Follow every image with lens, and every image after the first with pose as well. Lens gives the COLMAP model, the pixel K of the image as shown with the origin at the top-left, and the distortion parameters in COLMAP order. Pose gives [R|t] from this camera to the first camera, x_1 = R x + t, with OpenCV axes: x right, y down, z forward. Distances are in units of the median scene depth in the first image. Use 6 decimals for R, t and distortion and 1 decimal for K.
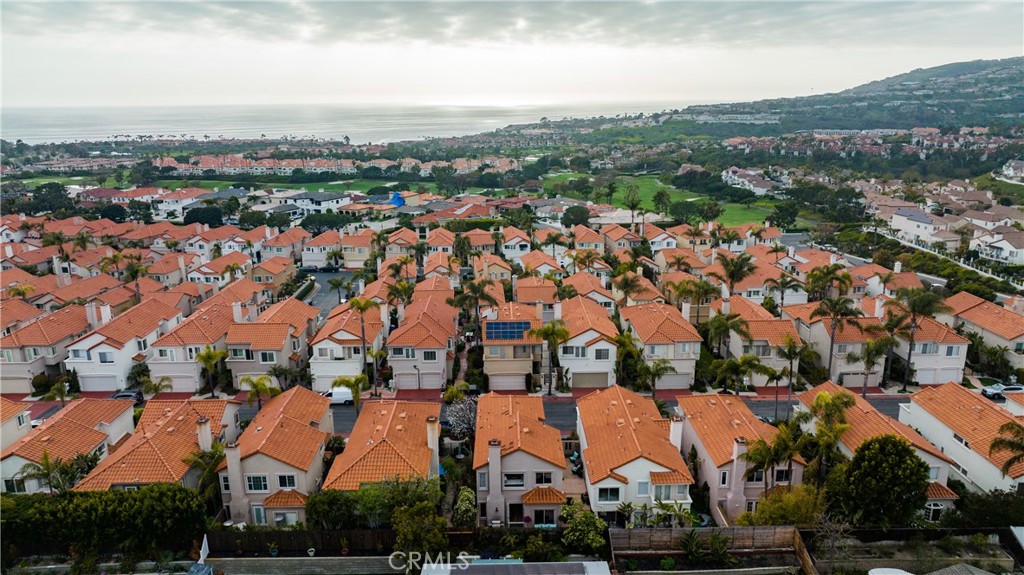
lens RADIAL K [[723.2, 0, 512.0], [0, 723.2, 287.5], [0, 0, 1]] dist [-0.019745, 0.005601]
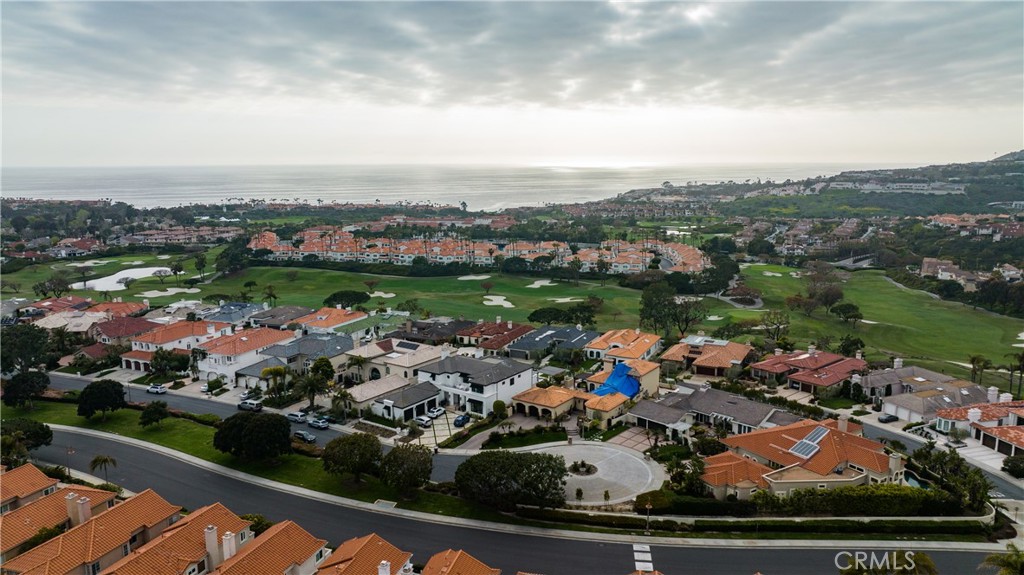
lens RADIAL K [[723.2, 0, 512.0], [0, 723.2, 287.5], [0, 0, 1]] dist [-0.019745, 0.005601]
pose [[0.989819, 0.028528, -0.139445, -0.174783], [-0.039697, 0.996164, -0.077983, -0.148841], [0.136686, 0.082724, 0.987154, 0.489901]]
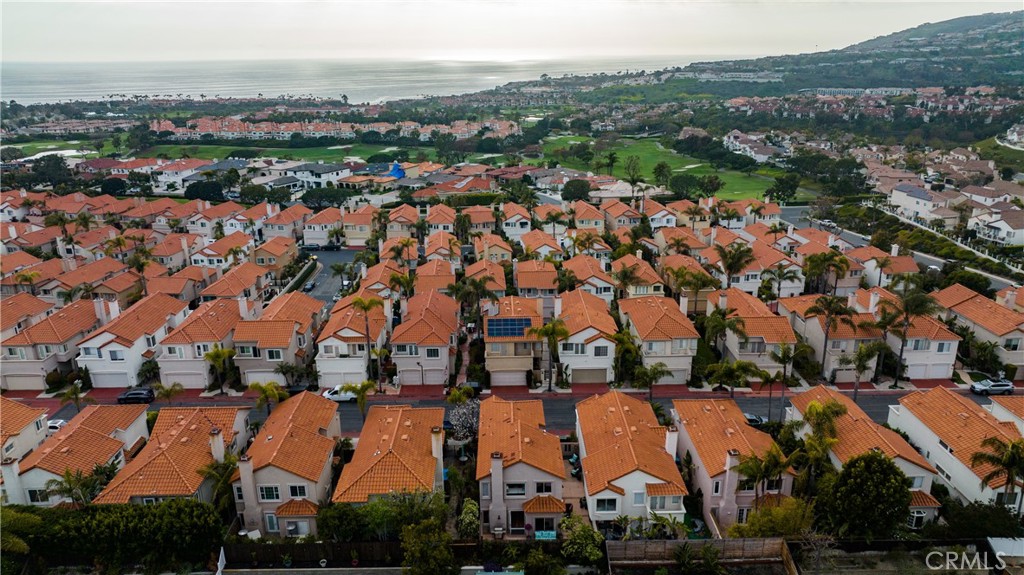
lens RADIAL K [[723.2, 0, 512.0], [0, 723.2, 287.5], [0, 0, 1]] dist [-0.019745, 0.005601]
pose [[0.999999, -0.001267, -0.000178, -0.000401], [0.001275, 0.998304, 0.058196, -0.019889], [0.000104, -0.058197, 0.998305, -0.005760]]
